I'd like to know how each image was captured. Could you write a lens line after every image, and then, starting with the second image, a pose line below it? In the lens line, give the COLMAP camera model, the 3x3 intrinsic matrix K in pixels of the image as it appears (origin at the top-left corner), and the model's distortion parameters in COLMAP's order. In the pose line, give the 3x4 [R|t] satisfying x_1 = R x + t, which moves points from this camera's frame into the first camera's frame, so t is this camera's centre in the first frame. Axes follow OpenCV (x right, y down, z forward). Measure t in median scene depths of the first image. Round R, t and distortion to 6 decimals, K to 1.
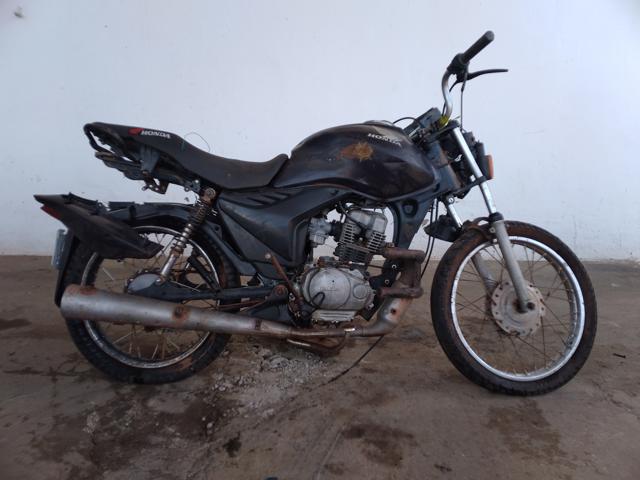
lens RADIAL K [[476.9, 0, 322.2], [0, 476.9, 236.8], [0, 0, 1]] dist [0.138728, -0.172078]
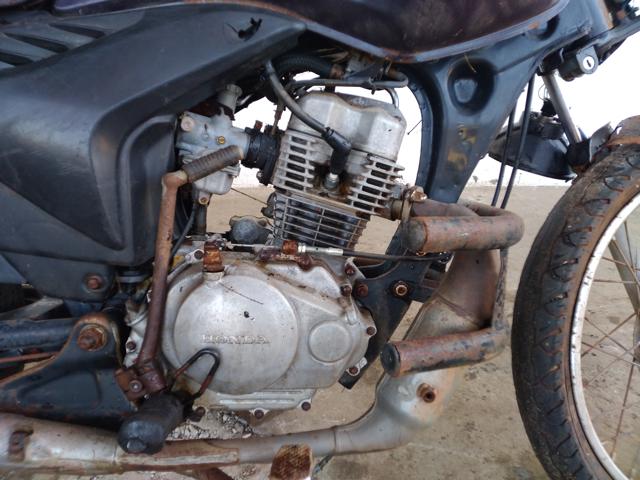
lens RADIAL K [[476.9, 0, 322.2], [0, 476.9, 236.8], [0, 0, 1]] dist [0.138728, -0.172078]
pose [[0.998625, -0.010238, 0.051408, 0.054644], [0.000660, 0.983121, 0.182953, -0.017085], [-0.052414, -0.182667, 0.981777, 0.645577]]
